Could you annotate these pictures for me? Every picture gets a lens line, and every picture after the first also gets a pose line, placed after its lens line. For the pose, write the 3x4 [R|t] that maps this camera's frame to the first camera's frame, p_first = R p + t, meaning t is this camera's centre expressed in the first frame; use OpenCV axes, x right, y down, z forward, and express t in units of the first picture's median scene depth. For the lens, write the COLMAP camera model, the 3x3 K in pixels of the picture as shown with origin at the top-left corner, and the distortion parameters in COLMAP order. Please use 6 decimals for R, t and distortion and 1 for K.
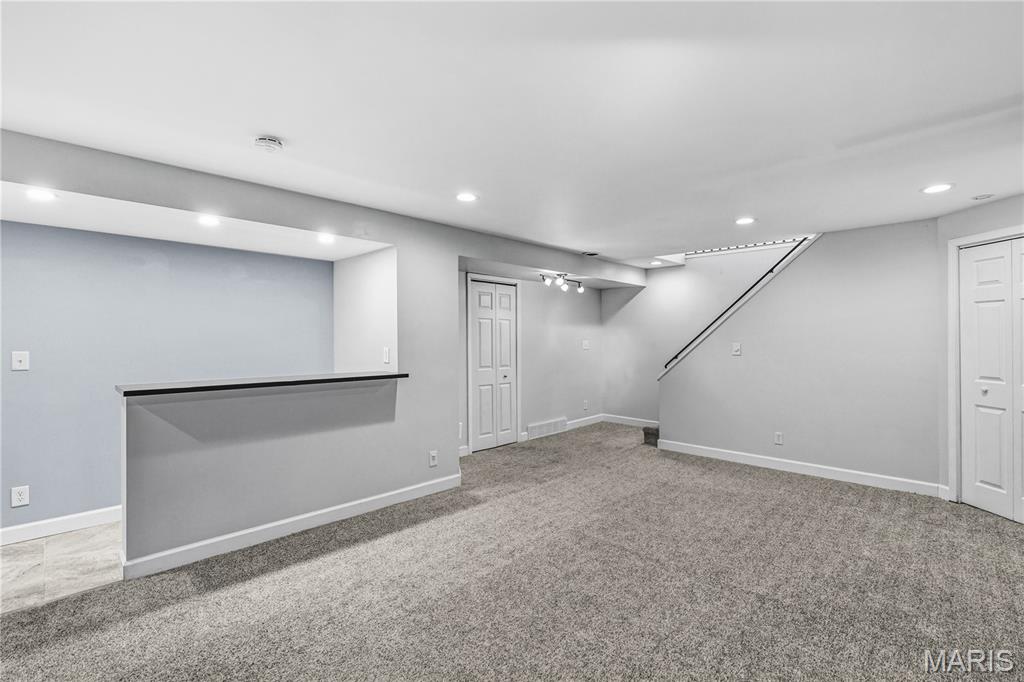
lens RADIAL K [[464.8, 0, 512.6], [0, 464.8, 340.9], [0, 0, 1]] dist [-0.000951, -0.000152]
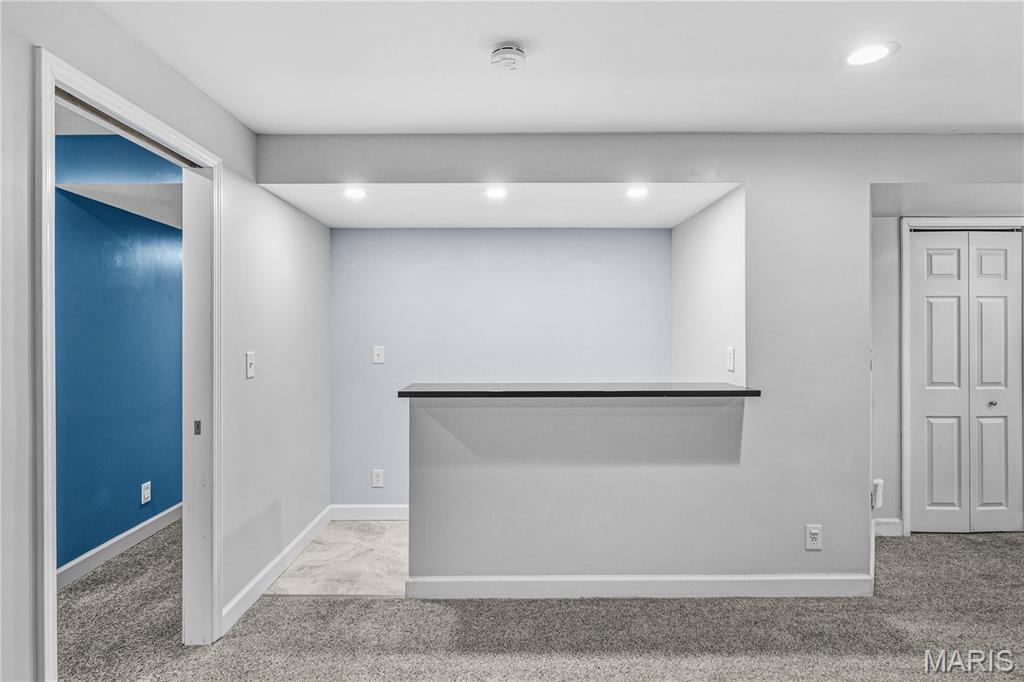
lens RADIAL K [[528.6, 0, 506.2], [0, 528.6, 340.4], [0, 0, 1]] dist [-0.004919, 0.002877]
pose [[0.706458, 0.005208, -0.707736, 0.027770], [-0.001001, 0.999979, 0.006360, 0.001068], [0.707755, -0.003785, 0.706448, 0.280963]]
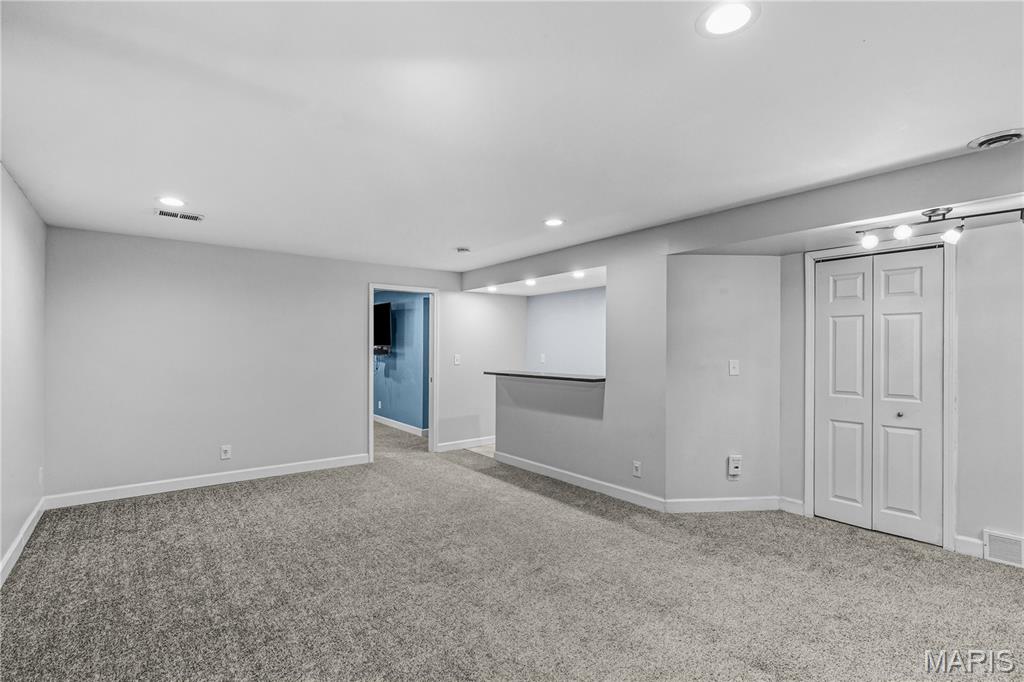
lens RADIAL K [[464.8, 0, 515.5], [0, 464.8, 346.2], [0, 0, 1]] dist [-0.000951, -0.000152]
pose [[-0.110826, -0.003717, -0.993833, 0.923865], [-0.001882, 0.999992, -0.003530, -0.006174], [0.993838, 0.001480, -0.110832, 0.931313]]
